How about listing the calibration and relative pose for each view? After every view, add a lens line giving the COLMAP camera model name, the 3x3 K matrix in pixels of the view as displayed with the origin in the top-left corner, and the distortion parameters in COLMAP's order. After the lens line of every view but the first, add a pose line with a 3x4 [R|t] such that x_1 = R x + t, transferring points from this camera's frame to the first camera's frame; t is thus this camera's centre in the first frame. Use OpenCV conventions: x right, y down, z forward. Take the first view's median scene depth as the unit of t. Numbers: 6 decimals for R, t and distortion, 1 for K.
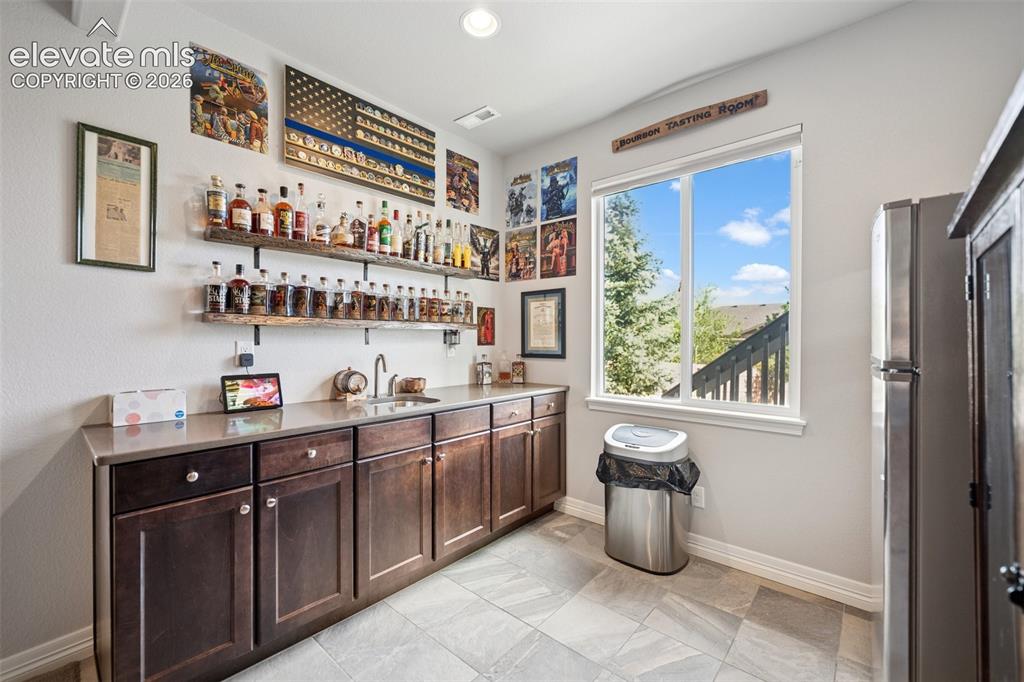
lens RADIAL K [[421.4, 0, 515.3], [0, 421.4, 343.7], [0, 0, 1]] dist [-0.000042, -0.000150]
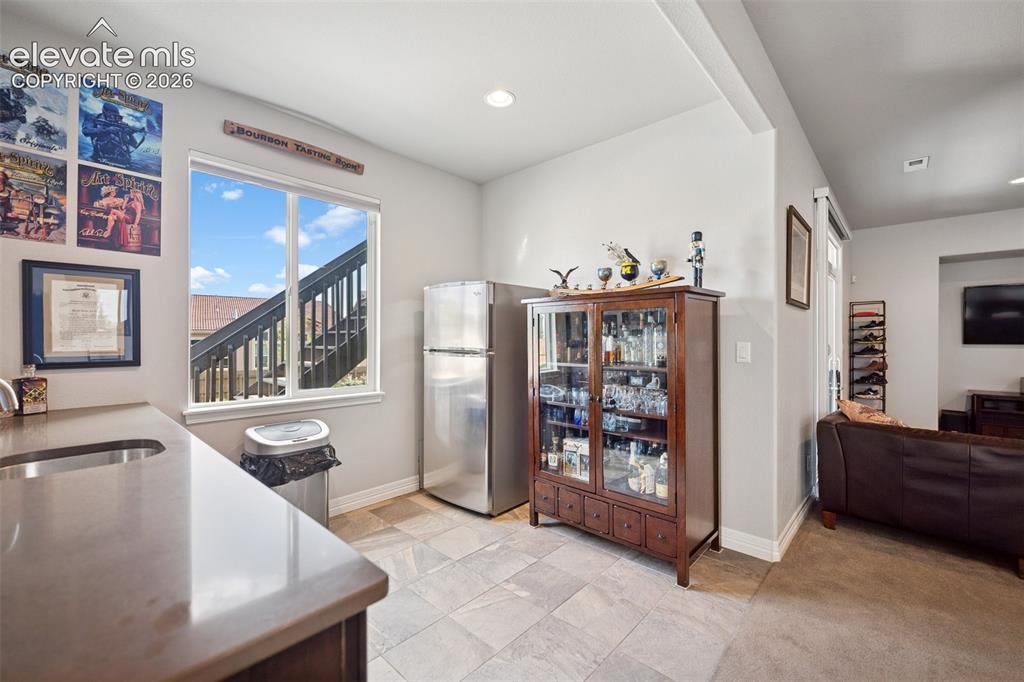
lens RADIAL K [[421.4, 0, 514.8], [0, 421.4, 336.1], [0, 0, 1]] dist [-0.000042, -0.000150]
pose [[0.031044, 0.001606, 0.999517, -0.592281], [0.005408, 0.999984, -0.001775, -0.011187], [-0.999503, 0.005460, 0.031035, 0.321571]]
